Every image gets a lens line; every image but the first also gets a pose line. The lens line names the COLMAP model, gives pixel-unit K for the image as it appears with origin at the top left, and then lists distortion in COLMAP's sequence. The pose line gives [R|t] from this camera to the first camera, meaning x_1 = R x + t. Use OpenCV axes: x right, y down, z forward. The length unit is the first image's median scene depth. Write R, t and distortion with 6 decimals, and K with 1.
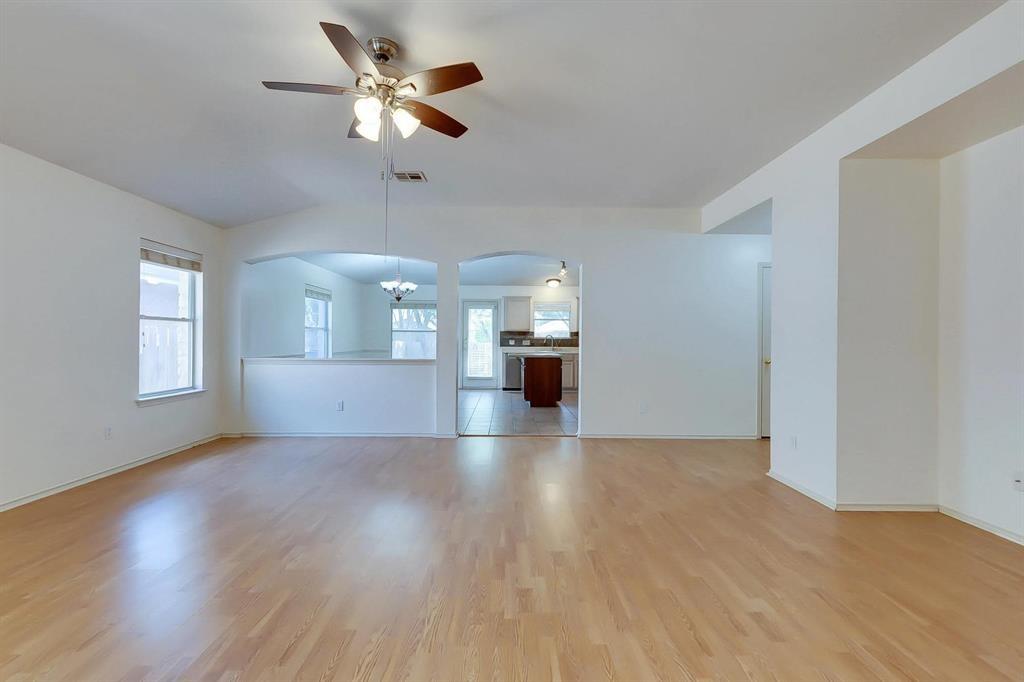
lens RADIAL K [[465.3, 0, 515.2], [0, 465.3, 341.2], [0, 0, 1]] dist [0.003693, 0.000849]
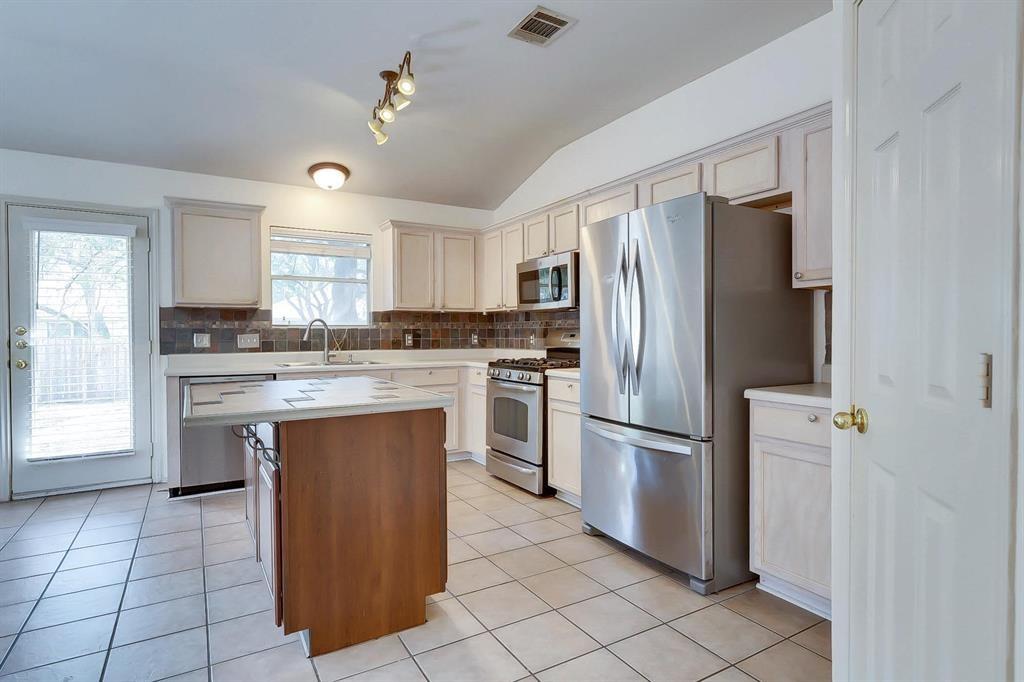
lens RADIAL K [[534.9, 0, 512.0], [0, 534.9, 341.0], [0, 0, 1]] dist [-0.001069, 0.000173]
pose [[0.868693, -0.020342, 0.494933, -0.003414], [0.013036, 0.999749, 0.018209, -0.001375], [-0.495179, -0.009365, 0.868741, 0.555764]]
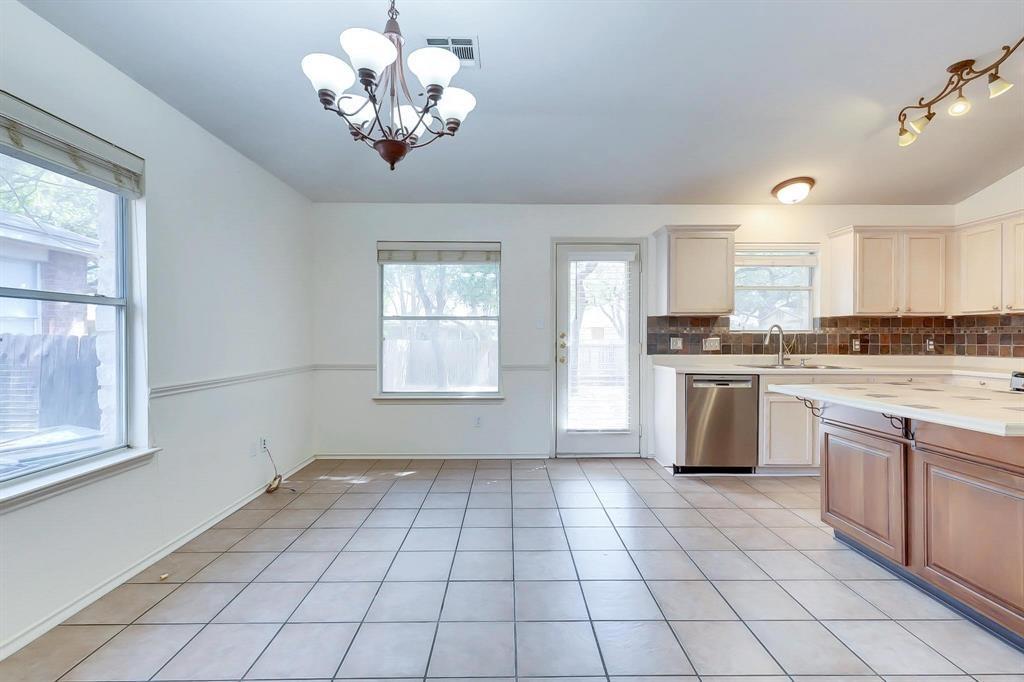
lens RADIAL K [[458.8, 0, 512.0], [0, 458.8, 341.0], [0, 0, 1]] dist [0.002781, 0.000499]
pose [[0.999939, -0.008096, -0.007457, -0.149834], [0.008129, 0.999957, 0.004382, -0.002788], [0.007421, -0.004442, 0.999963, 0.605600]]
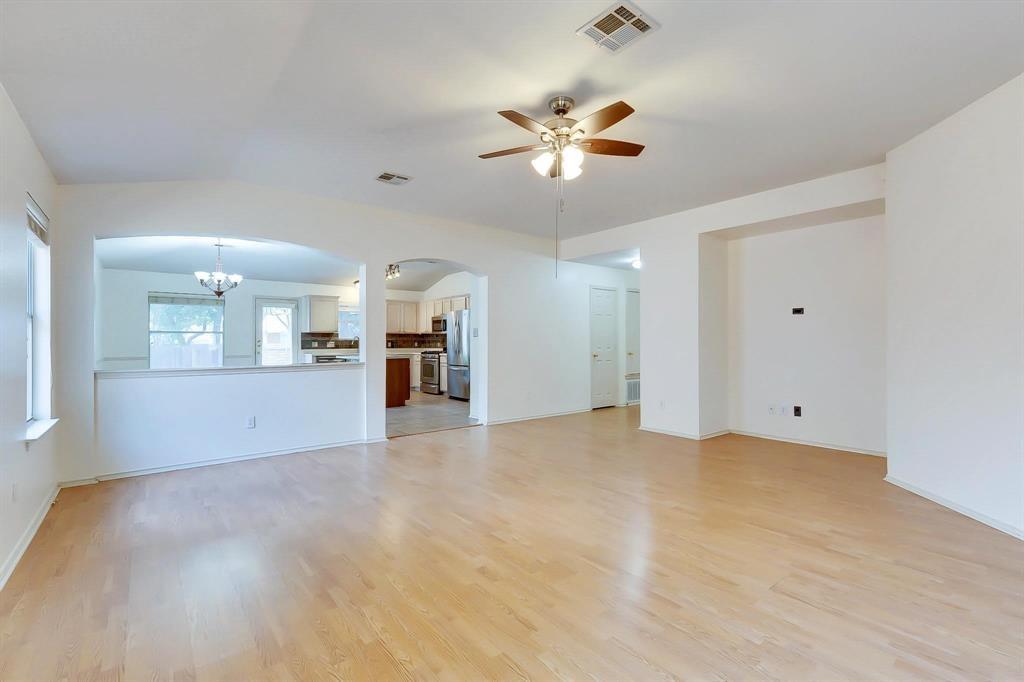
lens RADIAL K [[458.8, 0, 512.0], [0, 458.8, 341.0], [0, 0, 1]] dist [0.002781, 0.000499]
pose [[0.791878, -0.011026, 0.610580, -0.259743], [0.011599, 0.999928, 0.003015, -0.002789], [-0.610569, 0.004695, 0.791949, 0.029492]]
